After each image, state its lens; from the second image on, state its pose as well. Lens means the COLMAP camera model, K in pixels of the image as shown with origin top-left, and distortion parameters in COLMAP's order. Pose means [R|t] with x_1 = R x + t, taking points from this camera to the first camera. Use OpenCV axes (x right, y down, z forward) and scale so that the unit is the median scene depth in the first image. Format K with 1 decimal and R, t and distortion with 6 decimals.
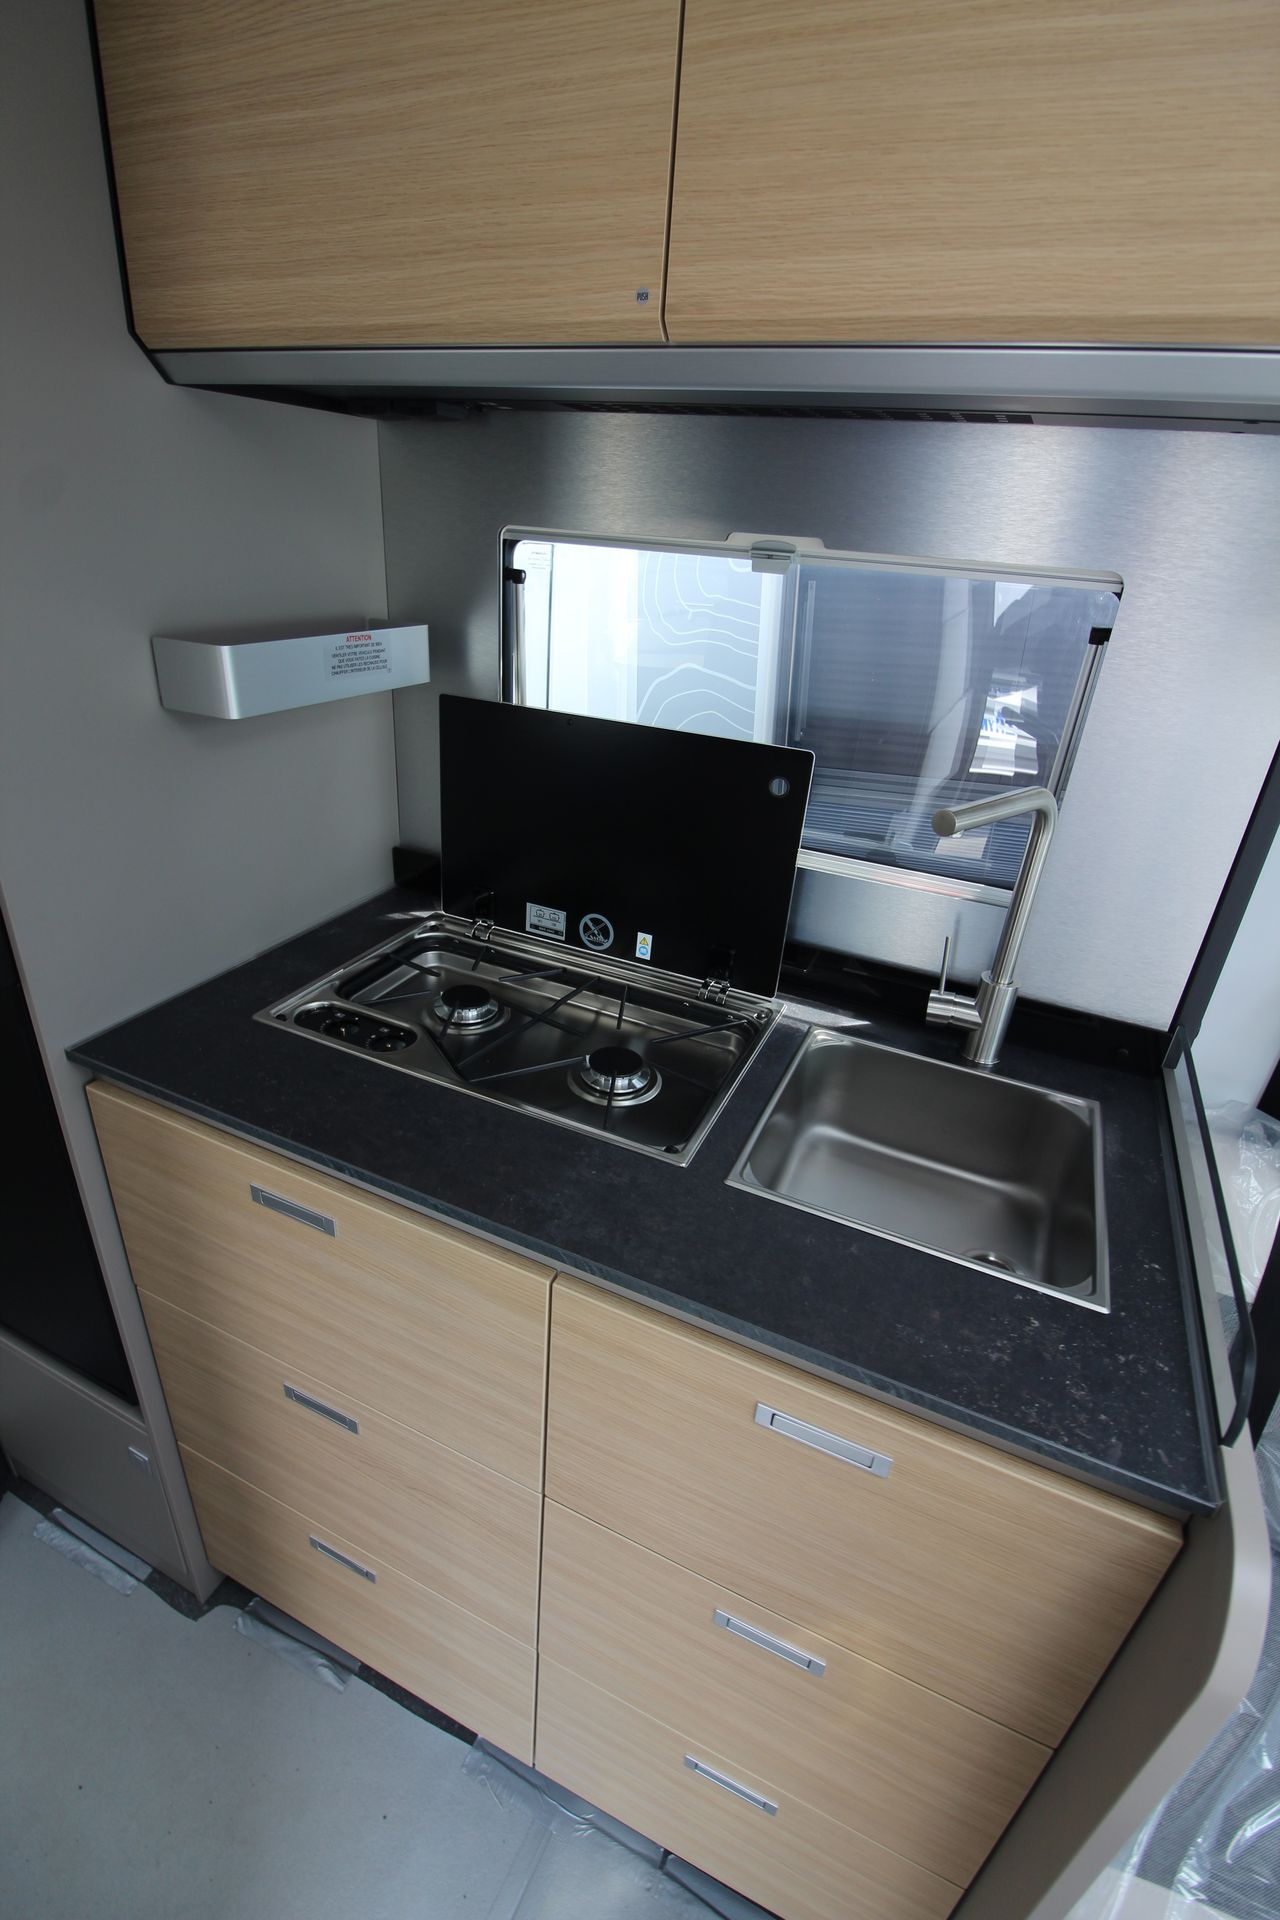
lens RADIAL K [[879.7, 0, 636.1], [0, 879.7, 957.9], [0, 0, 1]] dist [-0.019808, -0.003358]
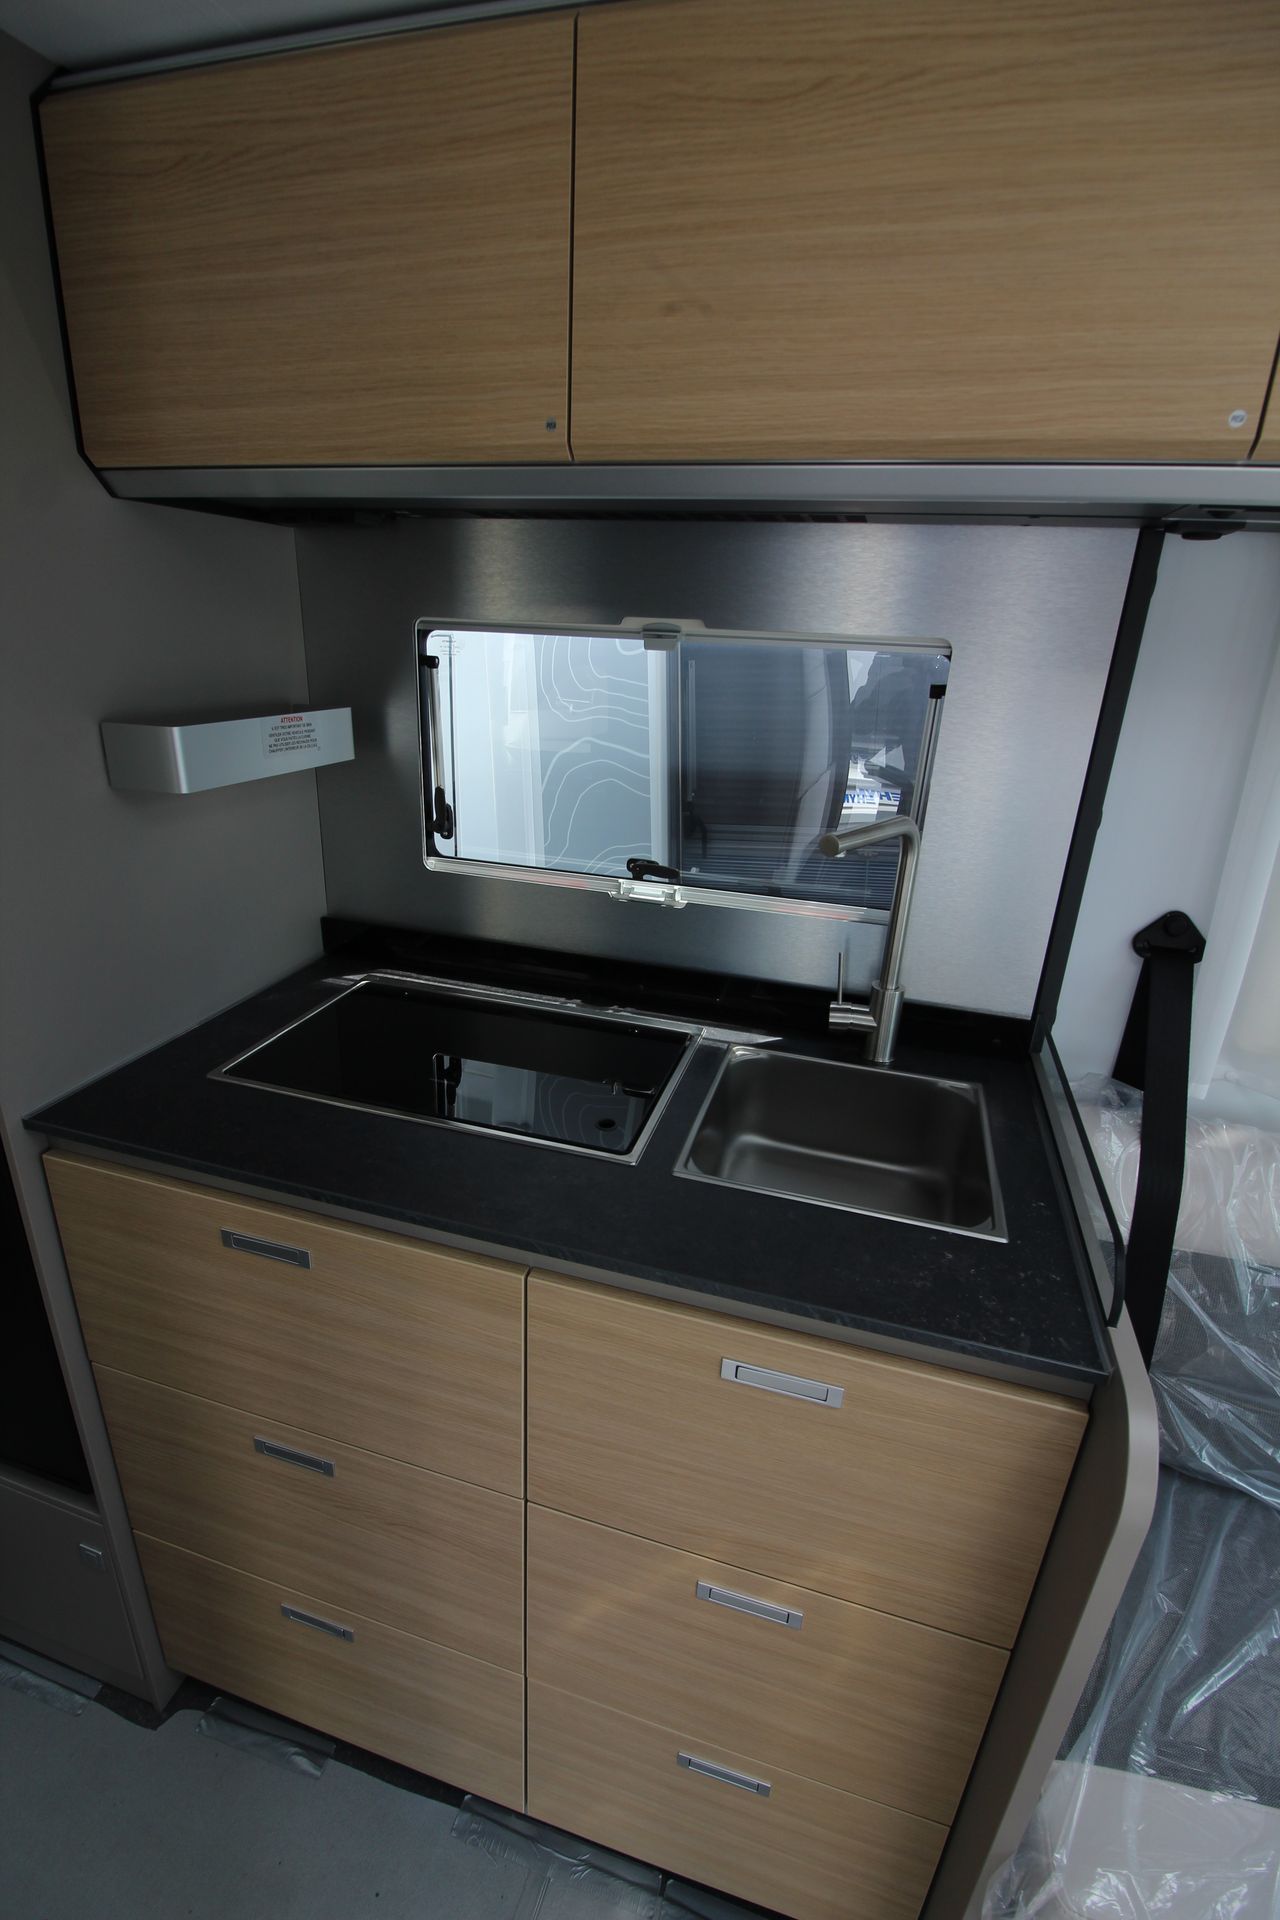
lens RADIAL K [[879.7, 0, 634.4], [0, 879.7, 970.5], [0, 0, 1]] dist [-0.019808, -0.003358]
pose [[0.989773, -0.072763, 0.122695, -0.058333], [0.082897, 0.993373, -0.079615, 0.075055], [-0.116089, 0.088972, 0.989246, -0.111090]]
